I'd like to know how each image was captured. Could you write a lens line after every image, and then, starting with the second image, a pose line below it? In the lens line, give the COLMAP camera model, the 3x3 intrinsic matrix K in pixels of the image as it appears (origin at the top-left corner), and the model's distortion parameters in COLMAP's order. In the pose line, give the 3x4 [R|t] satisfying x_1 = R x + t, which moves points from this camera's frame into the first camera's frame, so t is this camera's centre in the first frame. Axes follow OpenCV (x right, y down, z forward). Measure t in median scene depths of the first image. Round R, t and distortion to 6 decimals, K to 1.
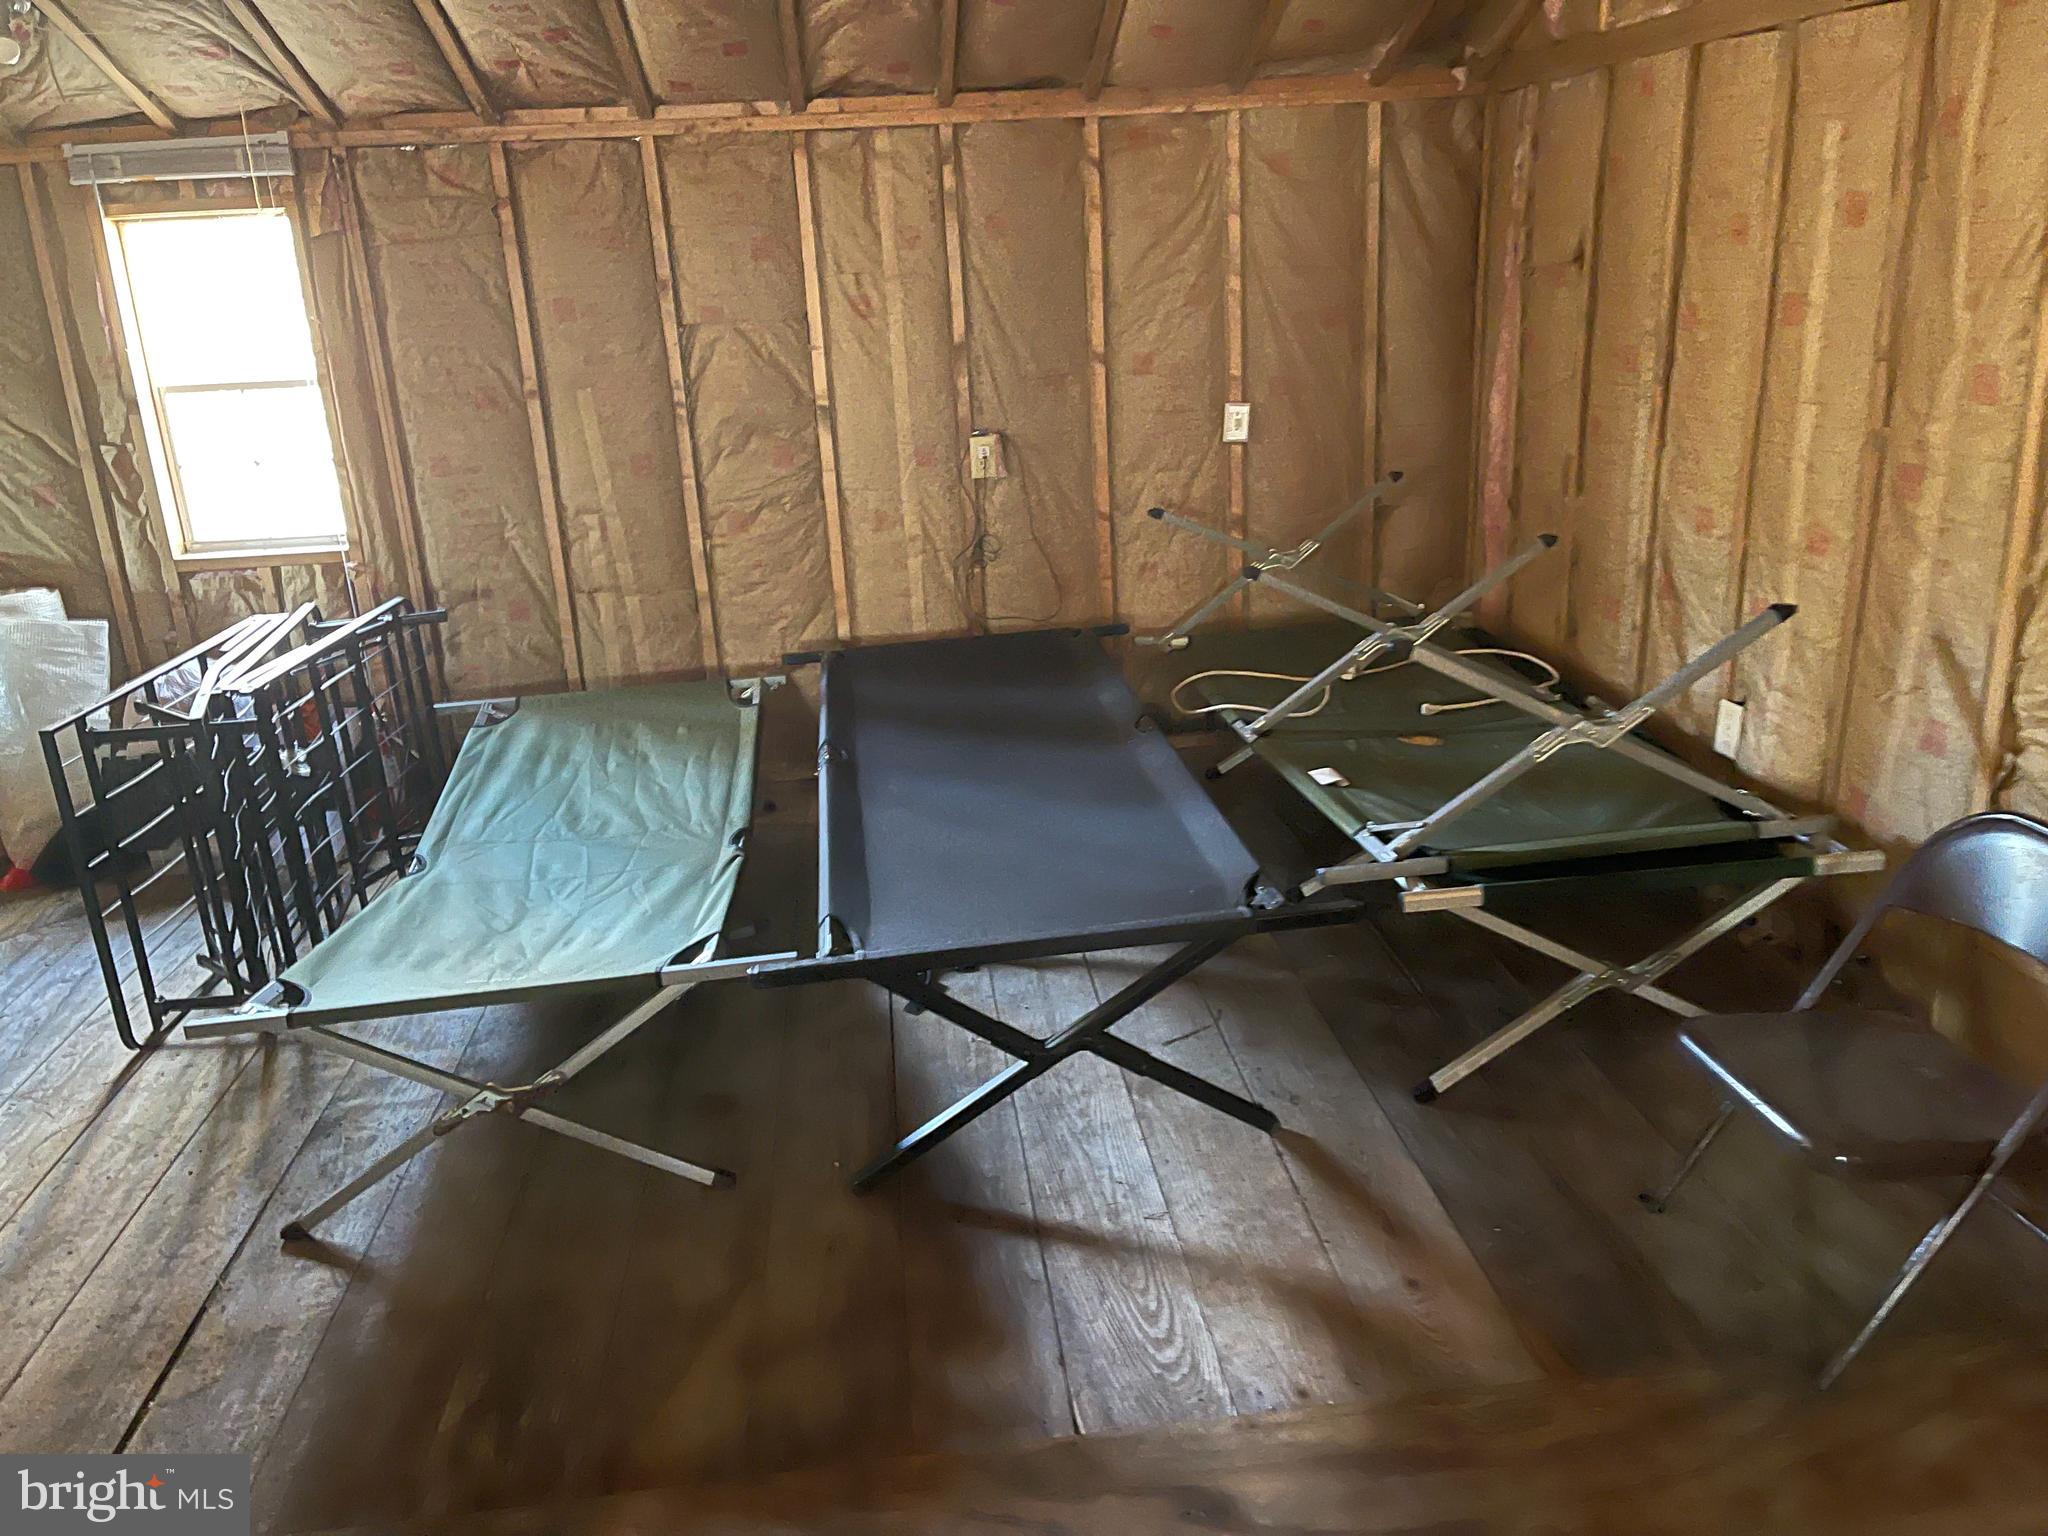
lens RADIAL K [[1555.9, 0, 1014.5], [0, 1555.9, 748.6], [0, 0, 1]] dist [0.083290, -0.108815]
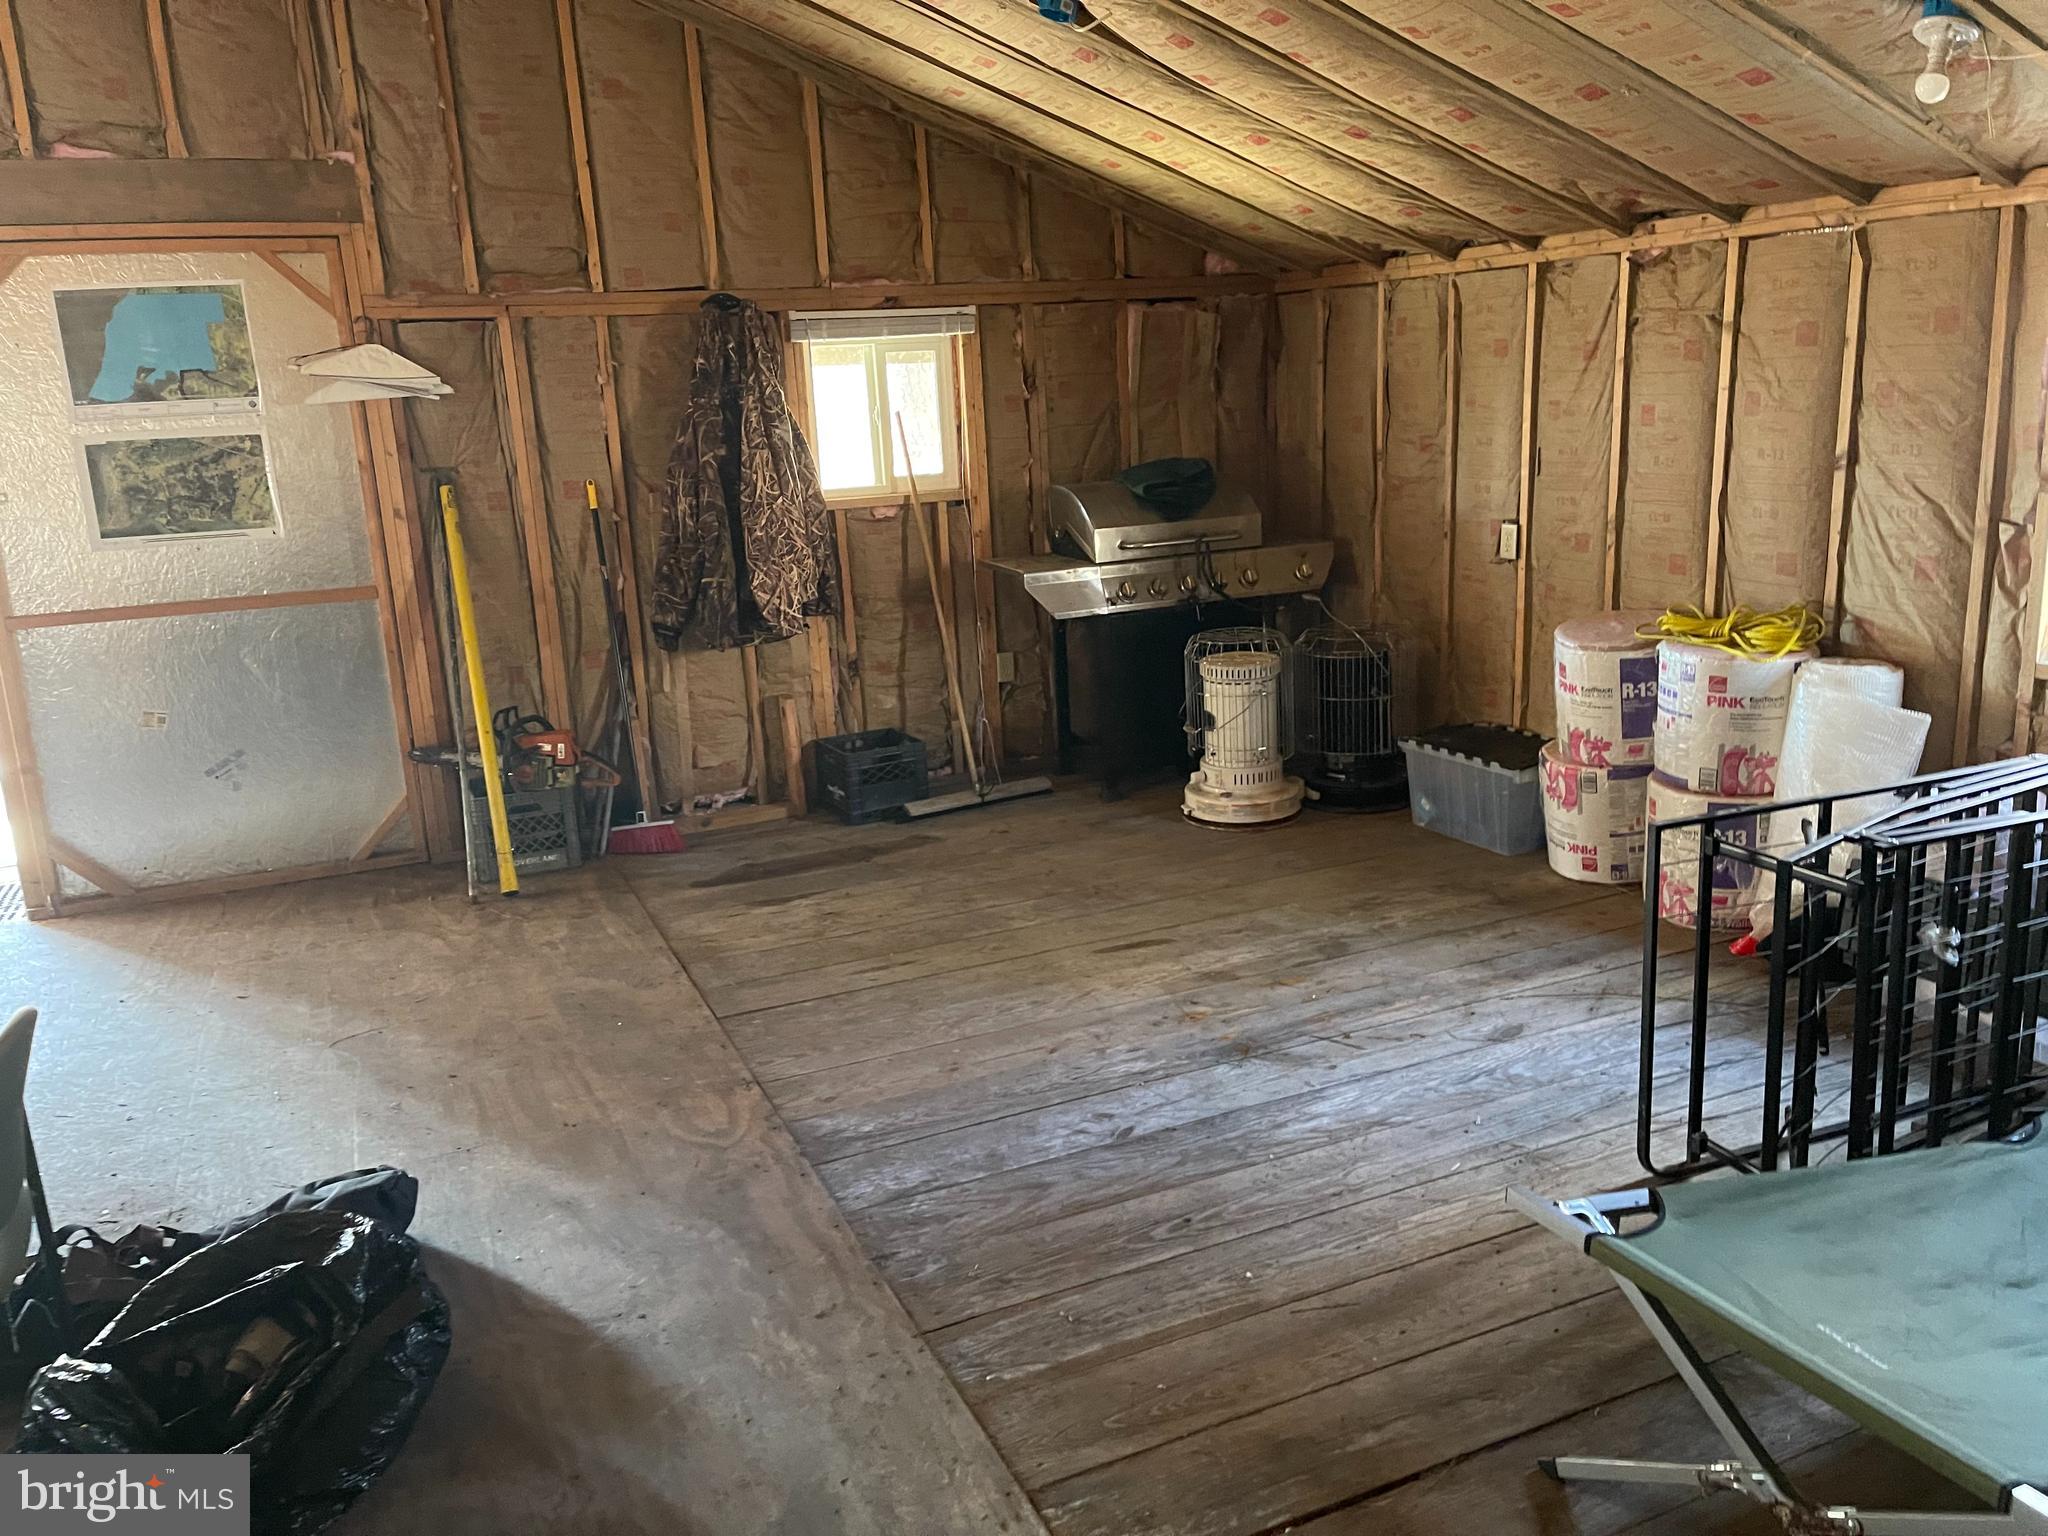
lens RADIAL K [[1555.9, 0, 1014.5], [0, 1555.9, 748.6], [0, 0, 1]] dist [0.083290, -0.108815]
pose [[0.329511, 0.249984, -0.910456, 0.072315], [-0.267260, 0.949567, 0.163996, -0.070629], [0.905535, 0.189290, 0.379704, 0.194839]]
